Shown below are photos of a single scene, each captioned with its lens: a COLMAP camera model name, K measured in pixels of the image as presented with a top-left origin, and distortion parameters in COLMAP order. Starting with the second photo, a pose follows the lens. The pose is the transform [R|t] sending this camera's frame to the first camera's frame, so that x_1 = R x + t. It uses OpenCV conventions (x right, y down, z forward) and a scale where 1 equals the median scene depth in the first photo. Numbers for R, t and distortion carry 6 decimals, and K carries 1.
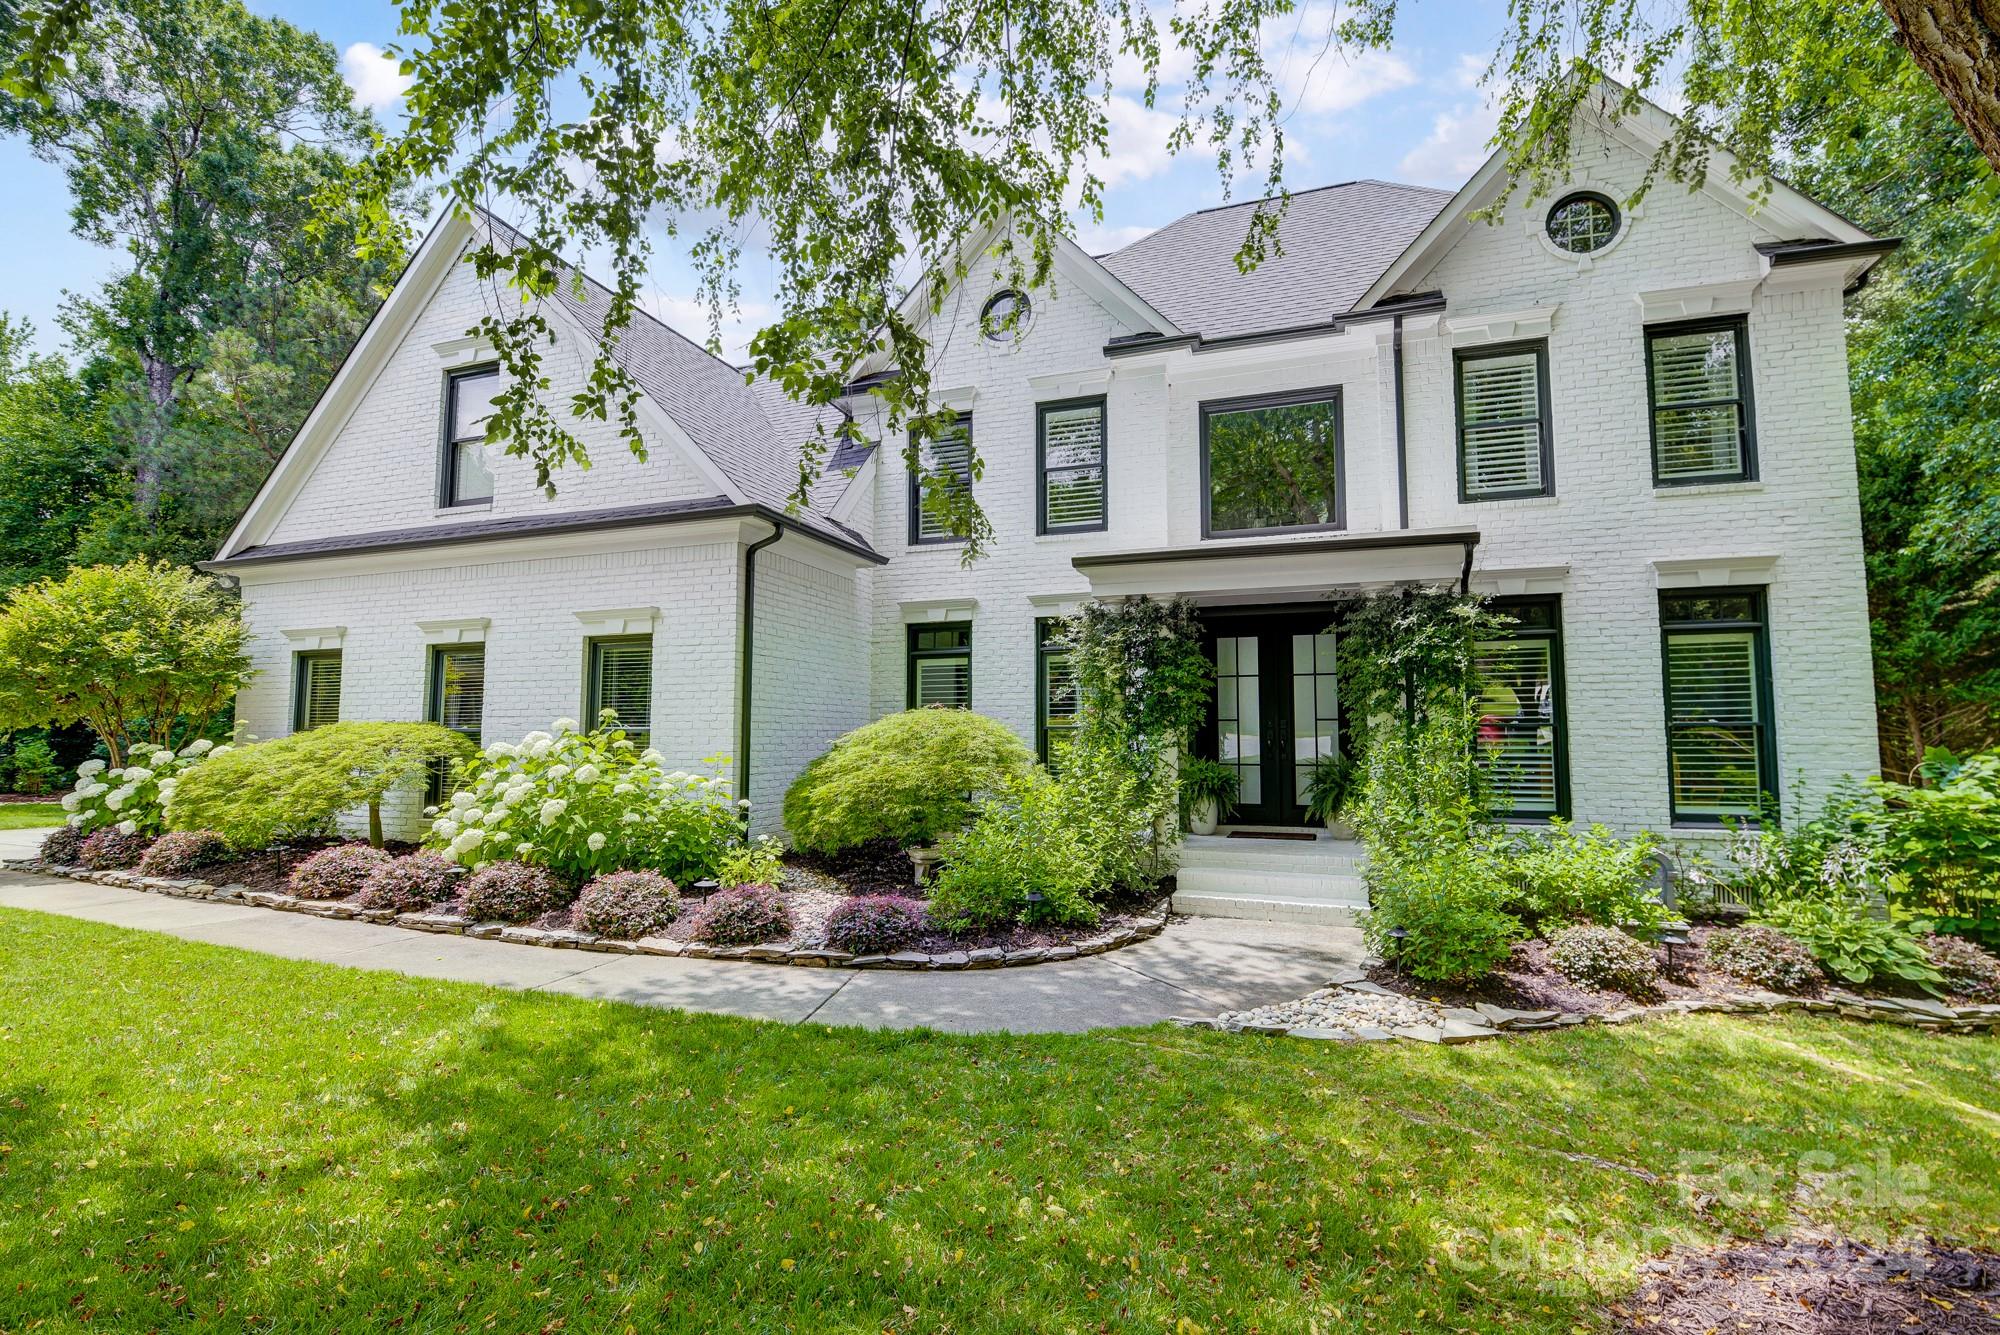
lens RADIAL K [[890.8, 0, 999.4], [0, 890.8, 664.4], [0, 0, 1]] dist [-0.003597, -0.005990]
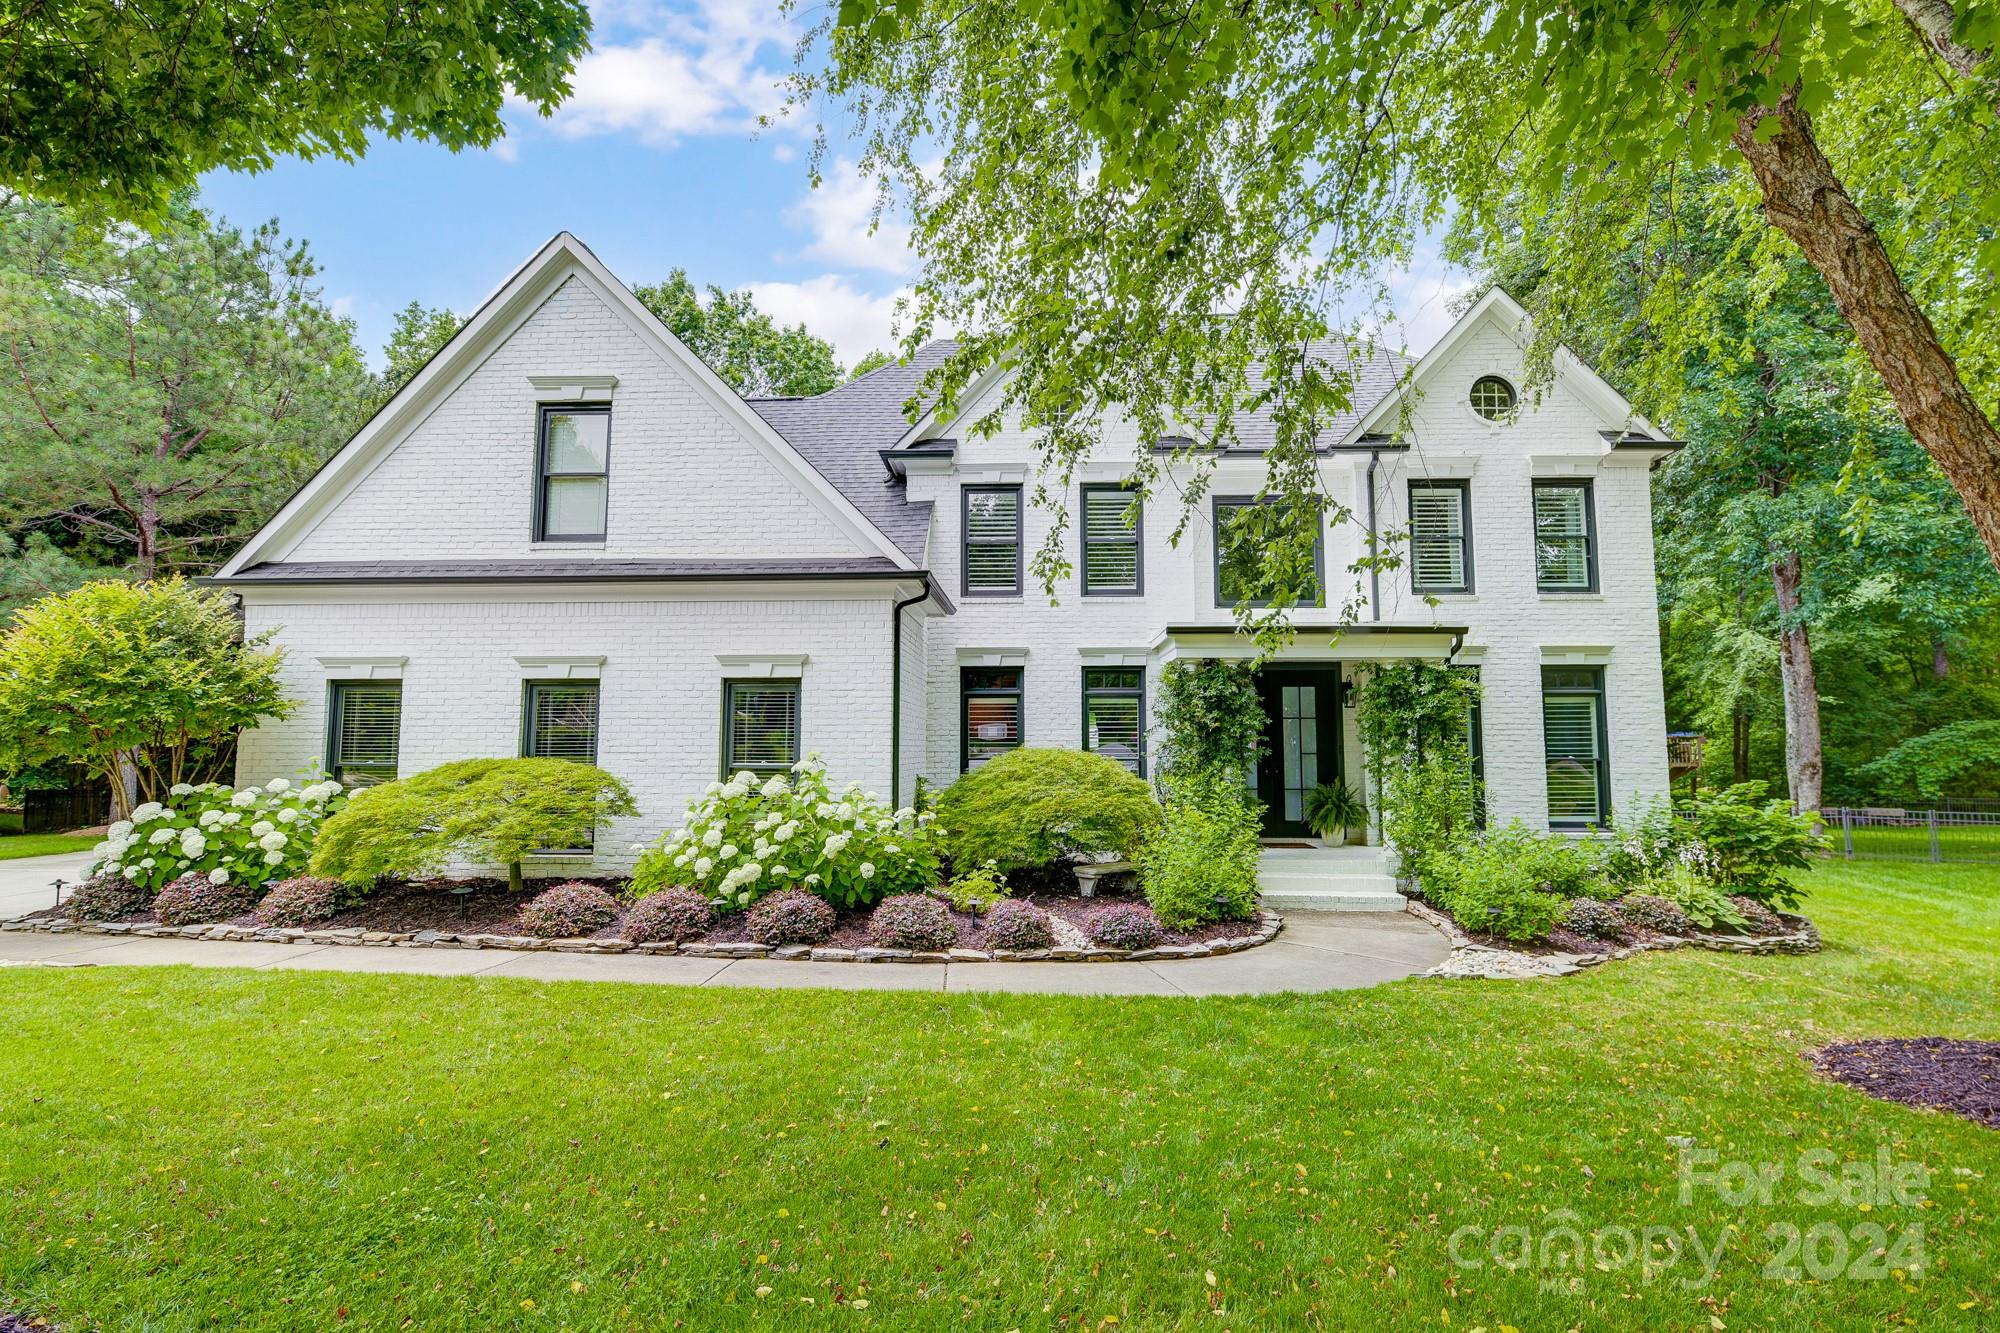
lens RADIAL K [[890.8, 0, 1006.6], [0, 890.8, 664.5], [0, 0, 1]] dist [-0.003597, -0.005990]
pose [[0.958483, 0.026638, 0.283904, -0.478171], [-0.023676, 0.999624, -0.013860, -0.044004], [-0.284166, 0.006563, 0.958753, -0.125542]]
